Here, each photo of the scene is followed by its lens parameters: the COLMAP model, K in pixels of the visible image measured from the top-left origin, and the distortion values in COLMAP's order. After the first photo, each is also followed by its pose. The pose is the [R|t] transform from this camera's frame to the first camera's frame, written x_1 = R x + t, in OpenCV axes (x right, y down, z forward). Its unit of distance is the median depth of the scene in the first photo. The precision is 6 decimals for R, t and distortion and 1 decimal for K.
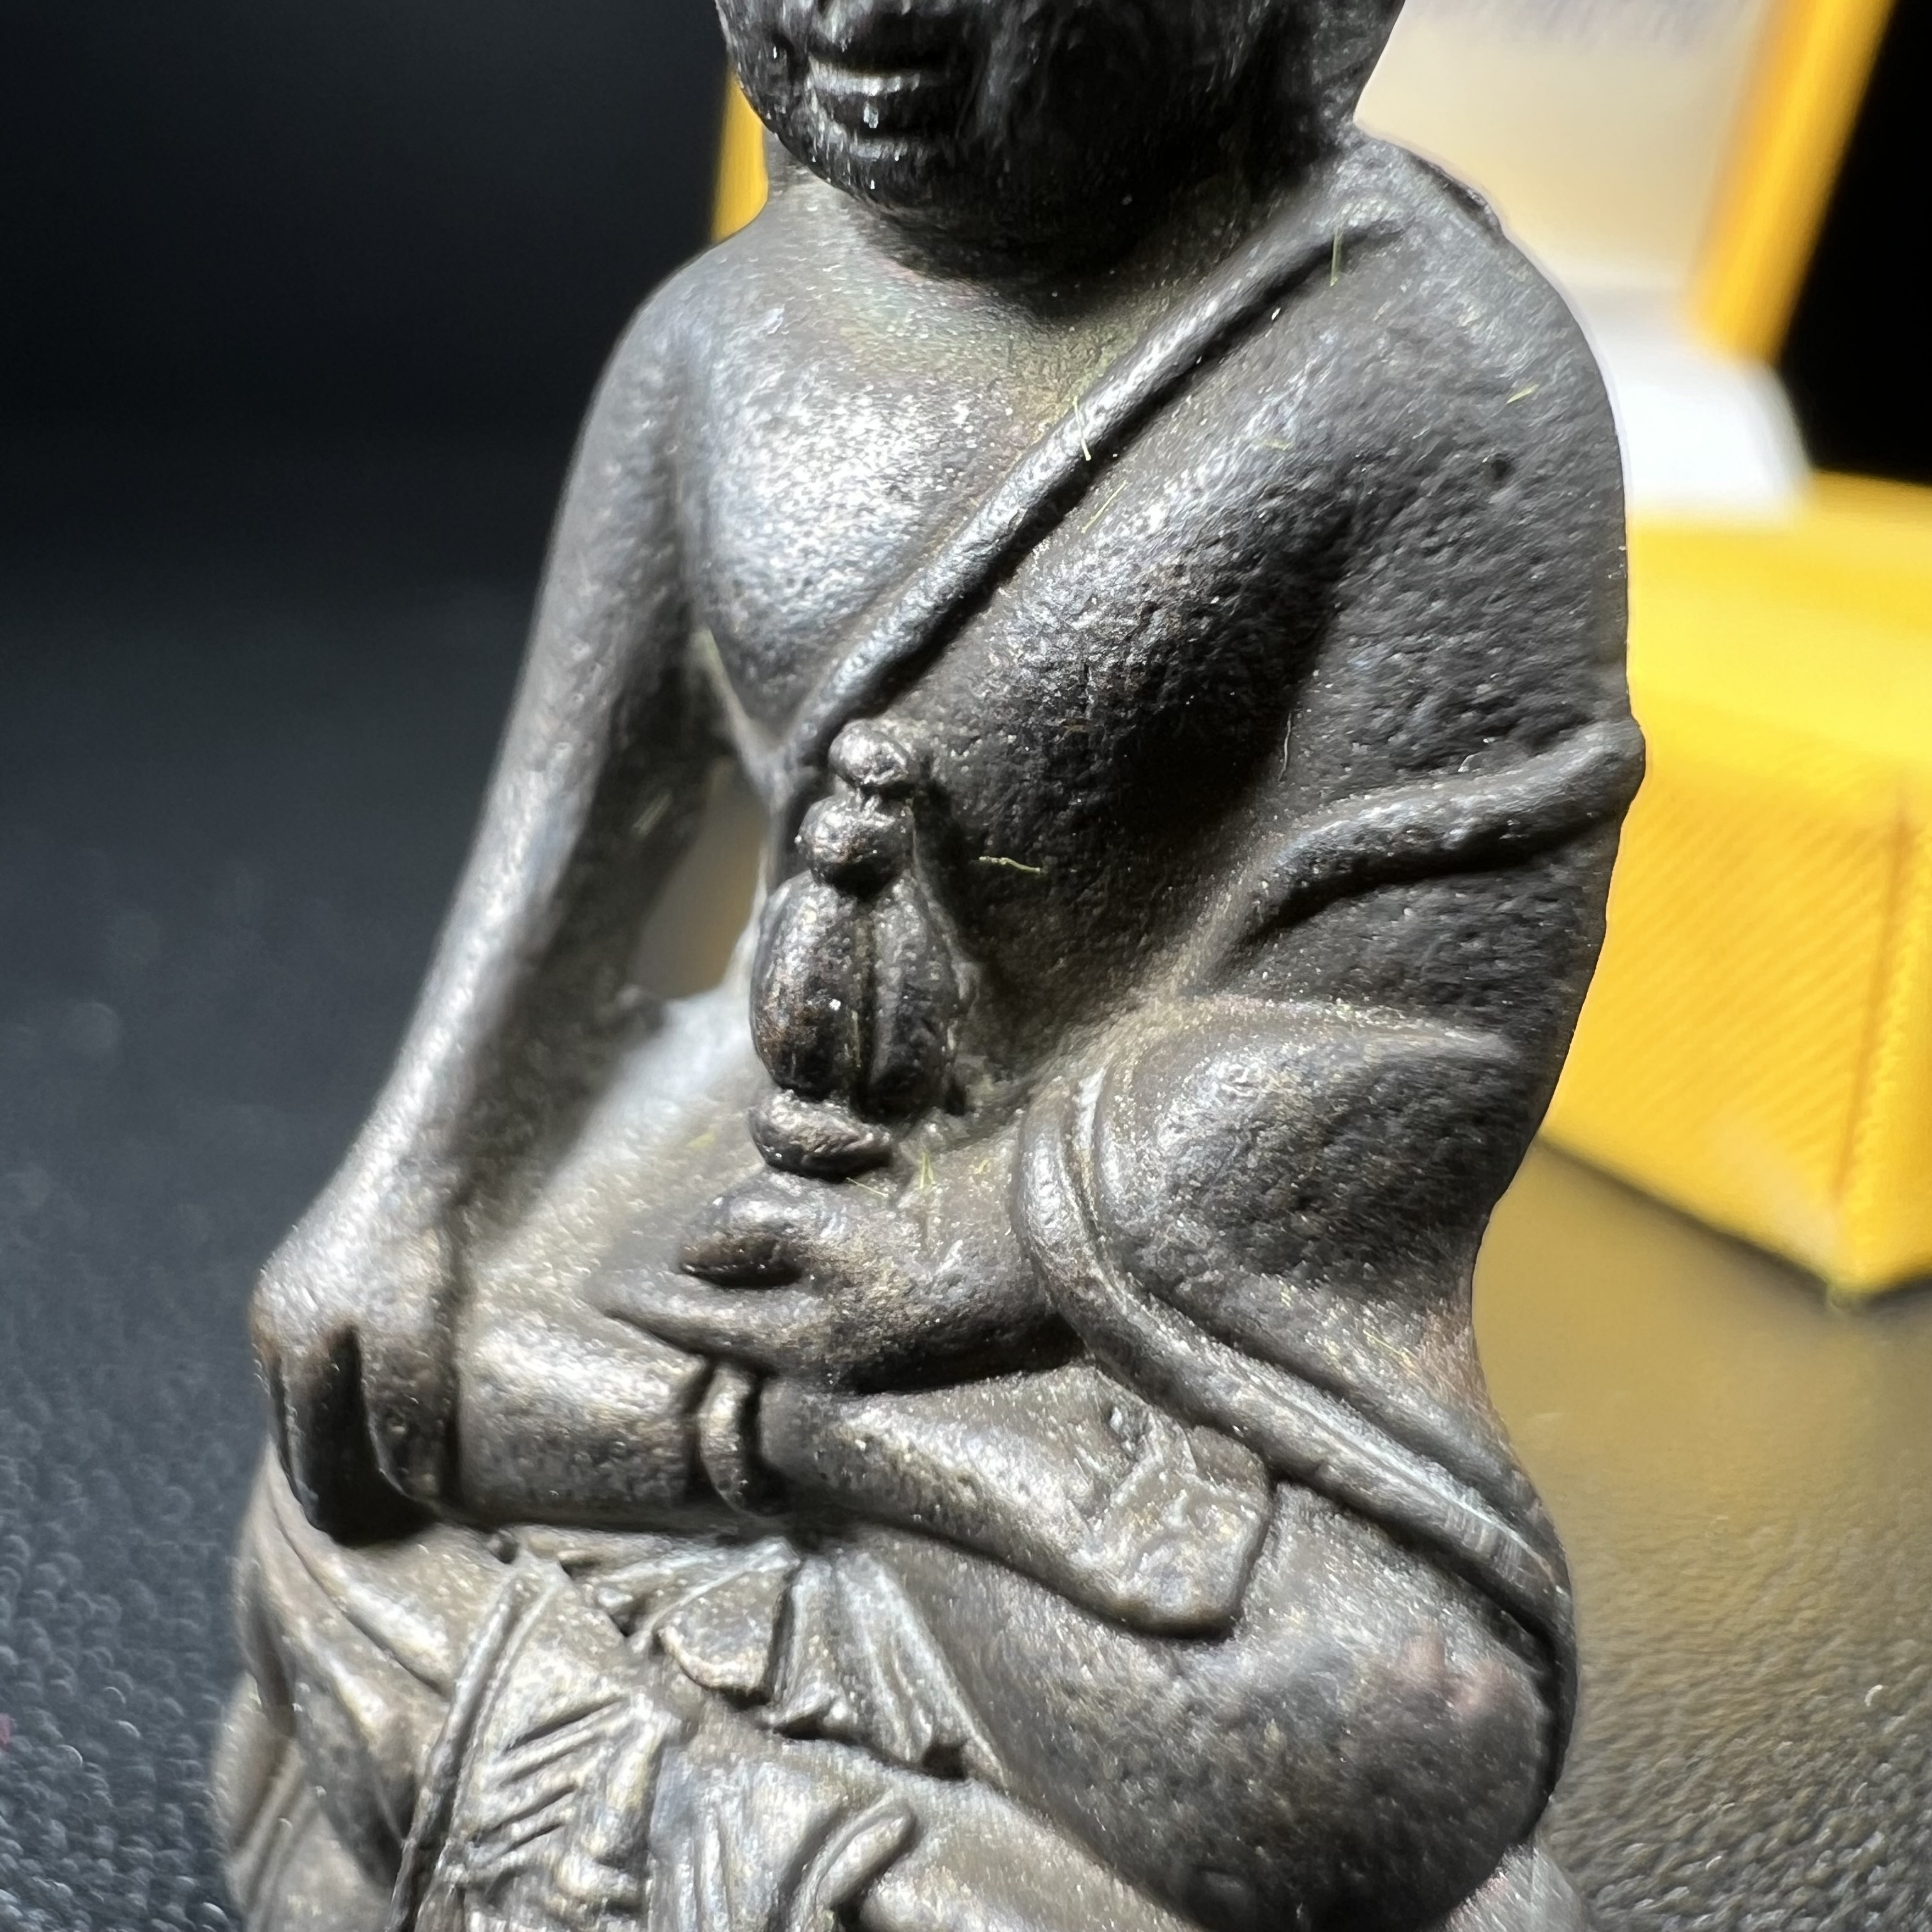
lens RADIAL K [[1970.5, 0, 966.0], [0, 1970.5, 966.0], [0, 0, 1]] dist [-0.009047, -0.021498]
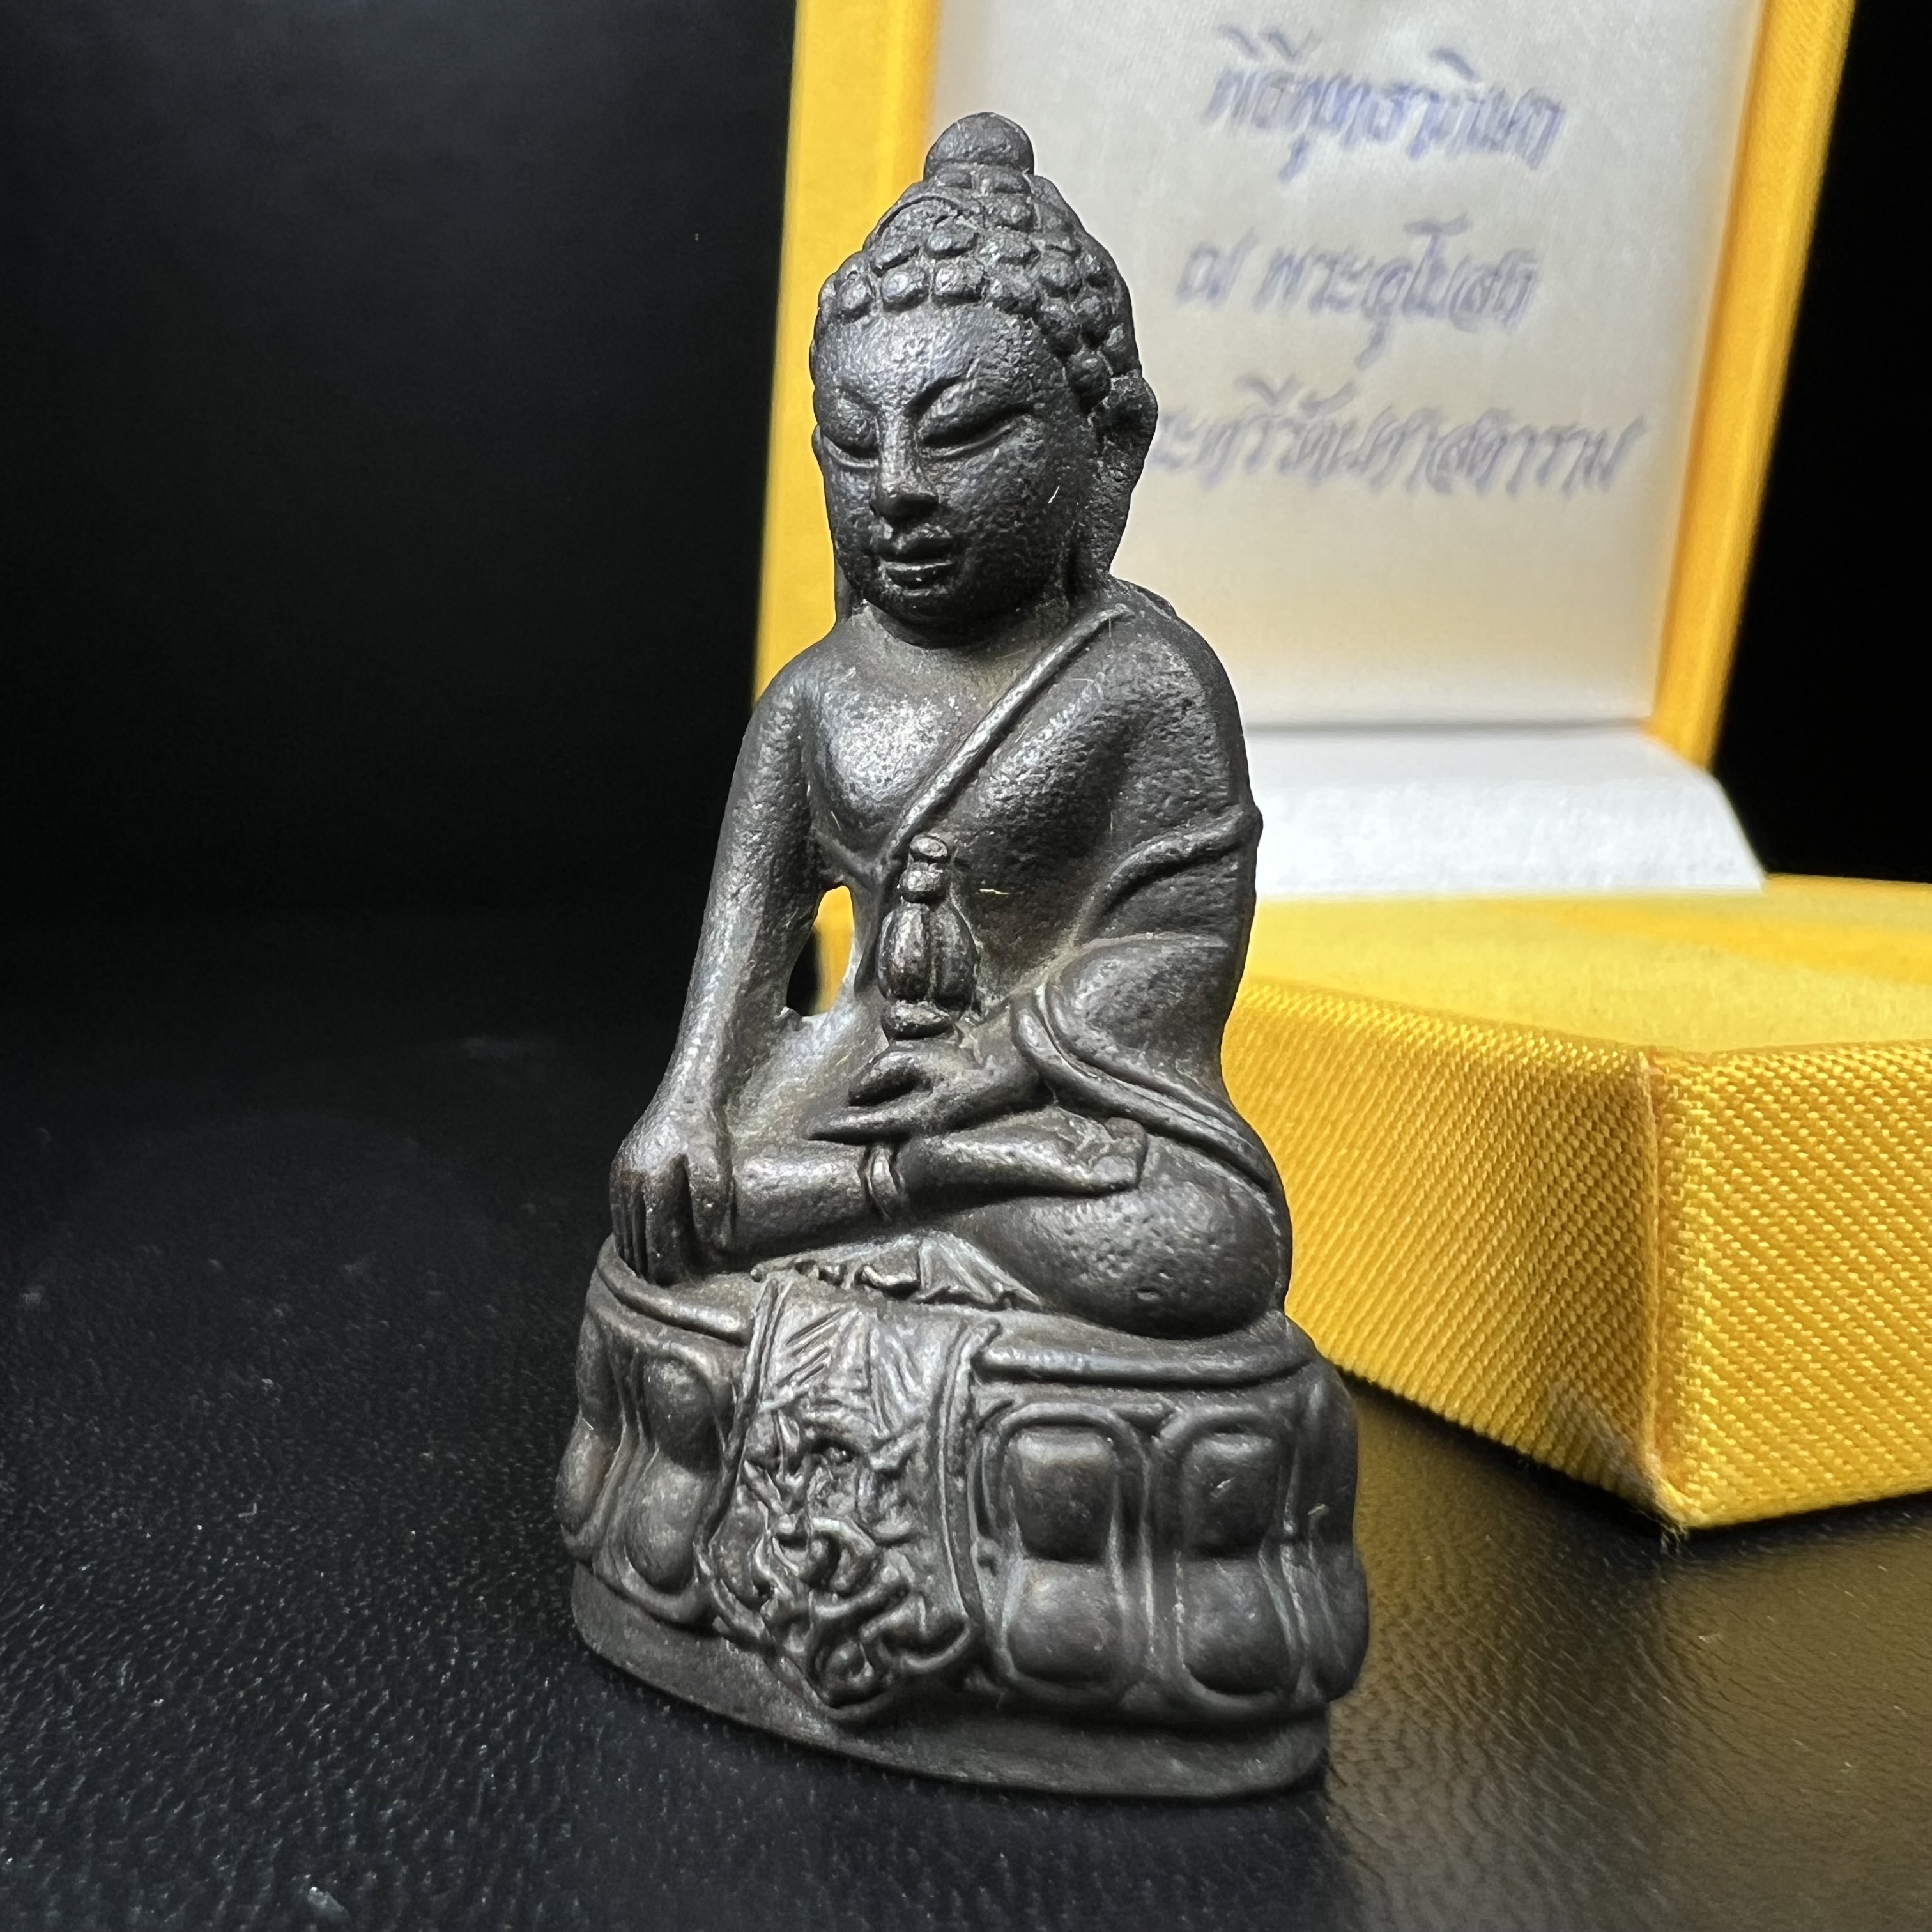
lens RADIAL K [[1970.5, 0, 966.0], [0, 1970.5, 966.0], [0, 0, 1]] dist [-0.009047, -0.021498]
pose [[0.986135, -0.067967, 0.151388, -0.348978], [0.101813, 0.968199, -0.228526, 0.530382], [-0.131041, 0.240770, 0.961695, -1.104186]]
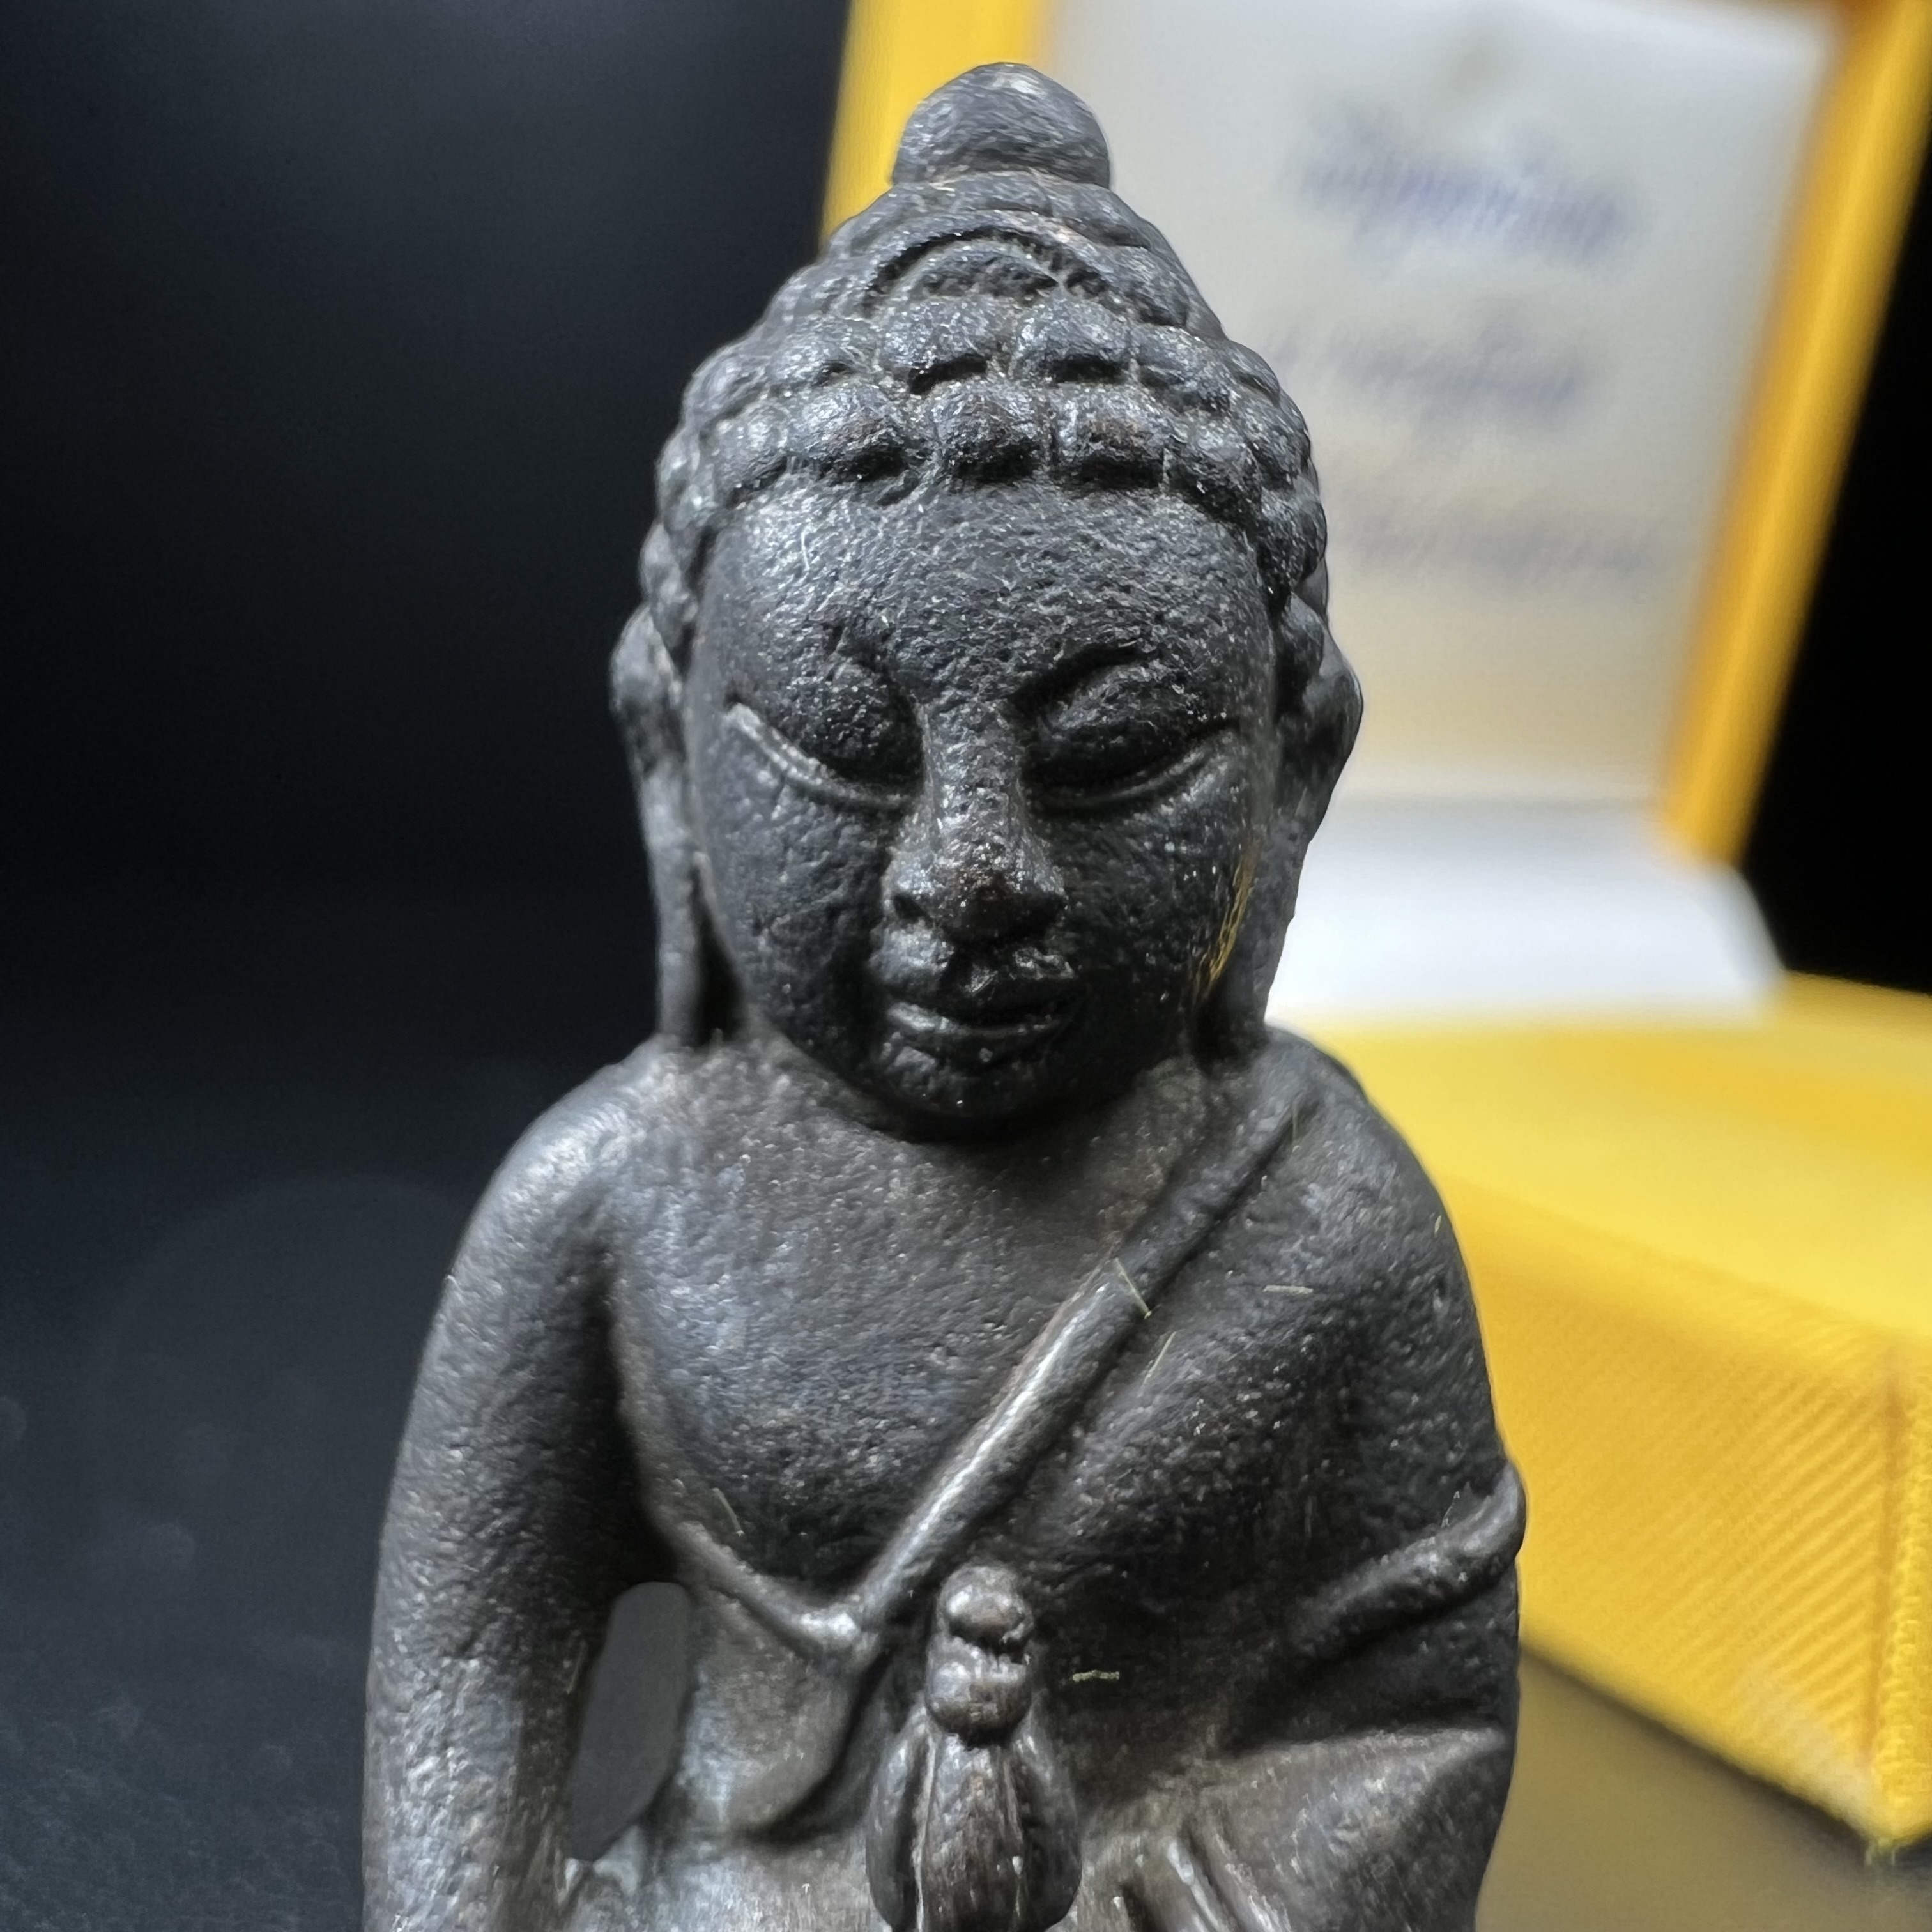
lens RADIAL K [[2005.9, 0, 836.2], [0, 2005.9, 967.9], [0, 0, 1]] dist [0.099733, -0.370447]
pose [[0.839059, -0.067043, 0.539894, -0.673842], [0.174075, 0.973291, -0.149672, -0.291033], [-0.515440, 0.219565, 0.828319, 0.062103]]
